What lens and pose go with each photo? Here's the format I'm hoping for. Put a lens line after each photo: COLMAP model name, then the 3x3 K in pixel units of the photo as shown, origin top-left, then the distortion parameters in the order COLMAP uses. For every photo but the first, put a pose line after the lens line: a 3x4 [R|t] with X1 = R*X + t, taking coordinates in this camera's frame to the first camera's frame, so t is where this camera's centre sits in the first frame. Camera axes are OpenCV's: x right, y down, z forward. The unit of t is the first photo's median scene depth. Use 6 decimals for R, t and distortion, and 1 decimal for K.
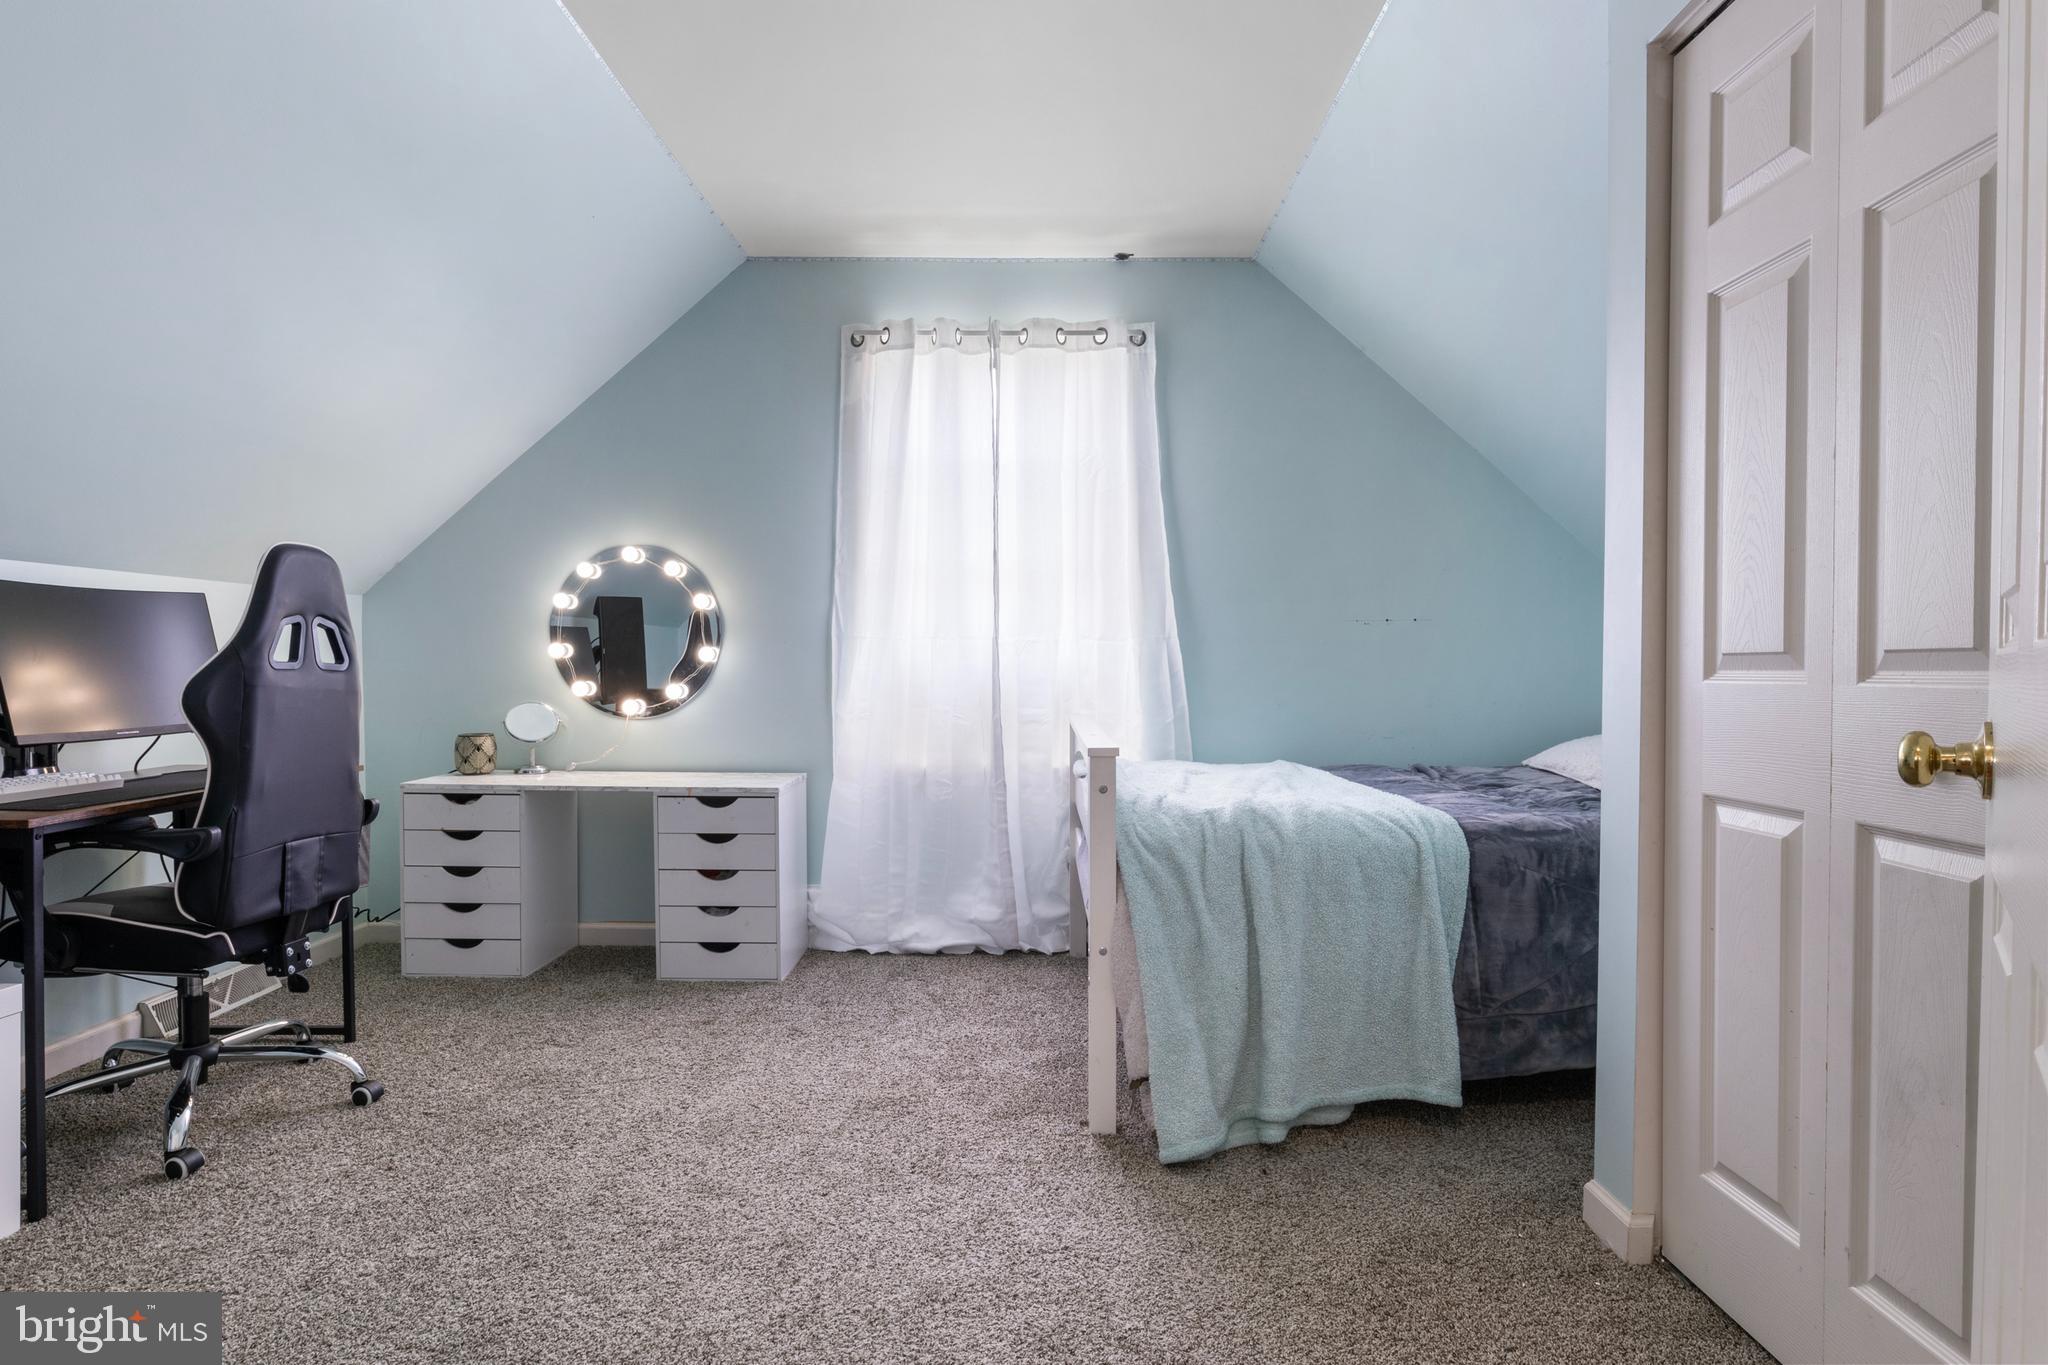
lens RADIAL K [[1085.2, 0, 1030.3], [0, 1085.2, 680.7], [0, 0, 1]] dist [0.001225, 0.000622]
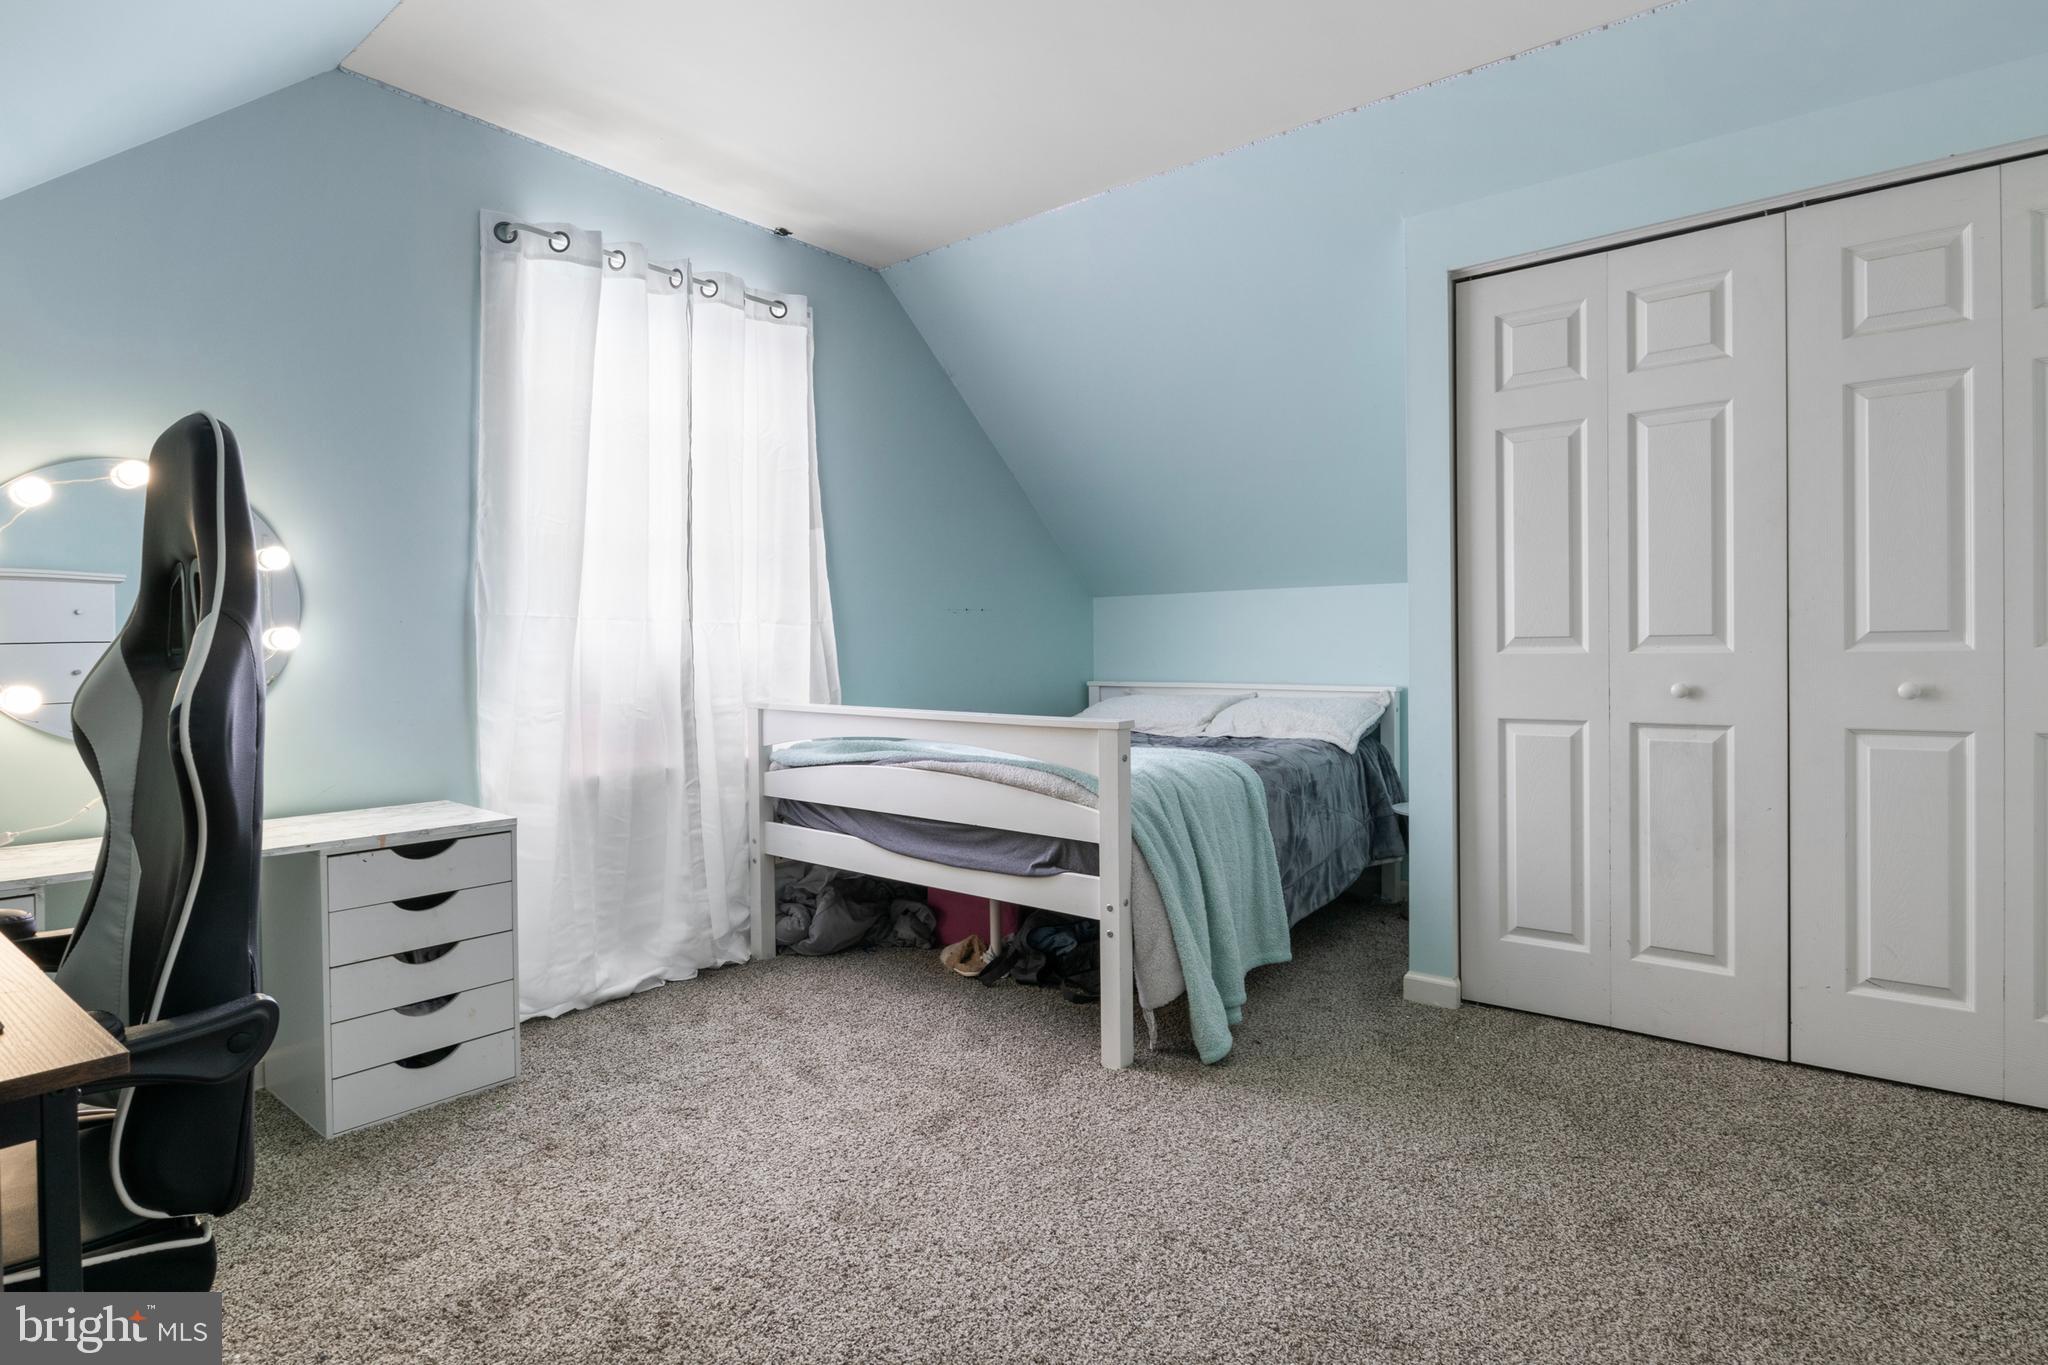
lens RADIAL K [[1033.1, 0, 1033.3], [0, 1033.1, 652.8], [0, 0, 1]] dist [-0.005427, -0.000699]
pose [[0.618910, -0.010797, 0.785388, -0.543094], [0.020283, 0.999792, -0.002239, -0.005486], [-0.785200, 0.017316, 0.619000, 0.270845]]
